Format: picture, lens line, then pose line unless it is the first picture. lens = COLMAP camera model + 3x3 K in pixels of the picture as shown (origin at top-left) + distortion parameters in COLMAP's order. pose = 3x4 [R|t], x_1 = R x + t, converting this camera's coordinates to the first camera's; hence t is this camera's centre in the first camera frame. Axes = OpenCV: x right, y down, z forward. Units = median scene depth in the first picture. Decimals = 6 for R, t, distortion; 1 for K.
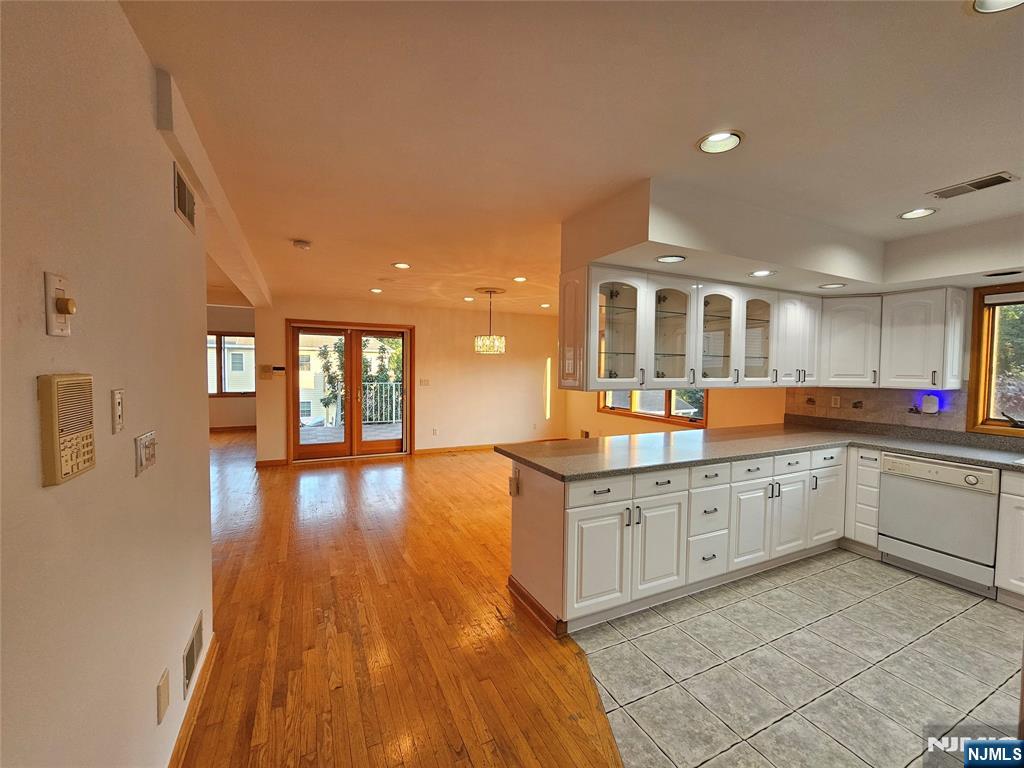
lens RADIAL K [[420.3, 0, 512.0], [0, 420.3, 384.0], [0, 0, 1]] dist [0.000489, 0.000099]
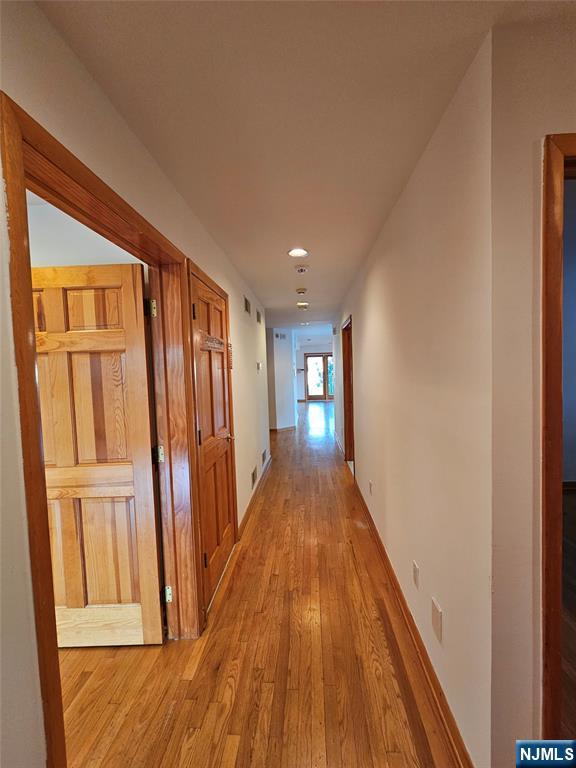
lens RADIAL K [[315.2, 0, 288.0], [0, 315.2, 384.0], [0, 0, 1]] dist [0.000489, 0.000099]
pose [[0.859356, -0.018902, -0.511028, 0.405517], [0.021932, 0.999759, -0.000097, 0.049713], [0.510907, -0.011124, 0.859564, -0.790373]]
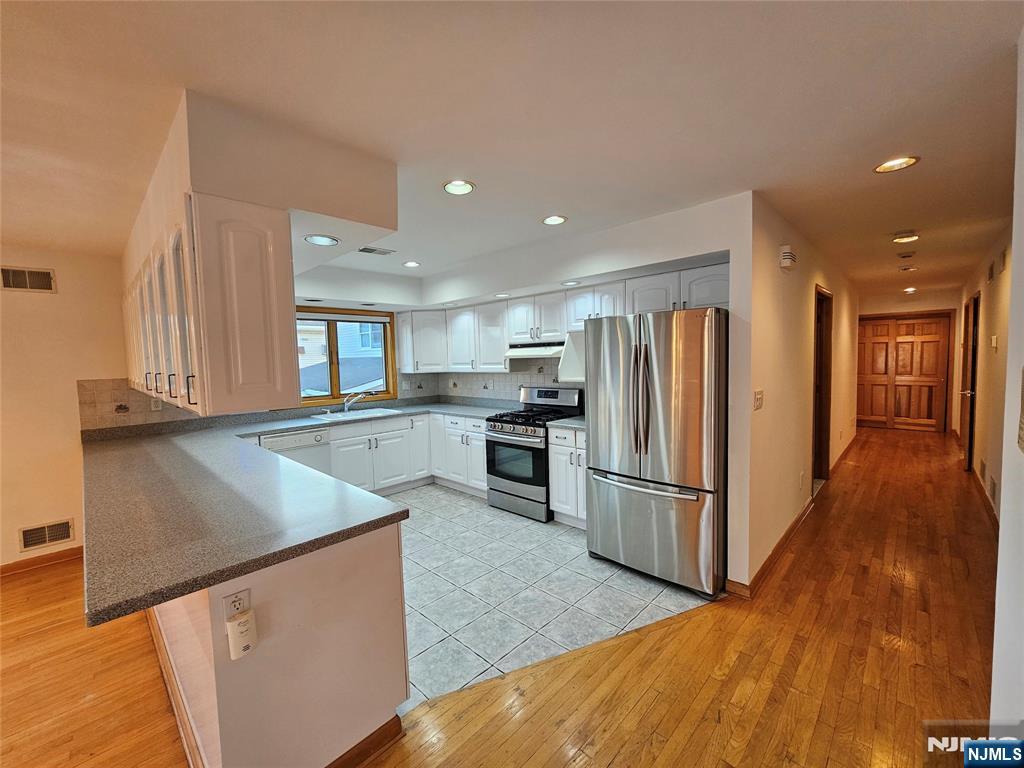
lens RADIAL K [[420.3, 0, 512.0], [0, 420.3, 384.0], [0, 0, 1]] dist [0.000489, 0.000099]
pose [[-0.338293, -0.063821, 0.938874, -0.875169], [0.067457, 0.993486, 0.091839, -0.089326], [-0.938620, 0.094402, -0.331784, 1.437374]]
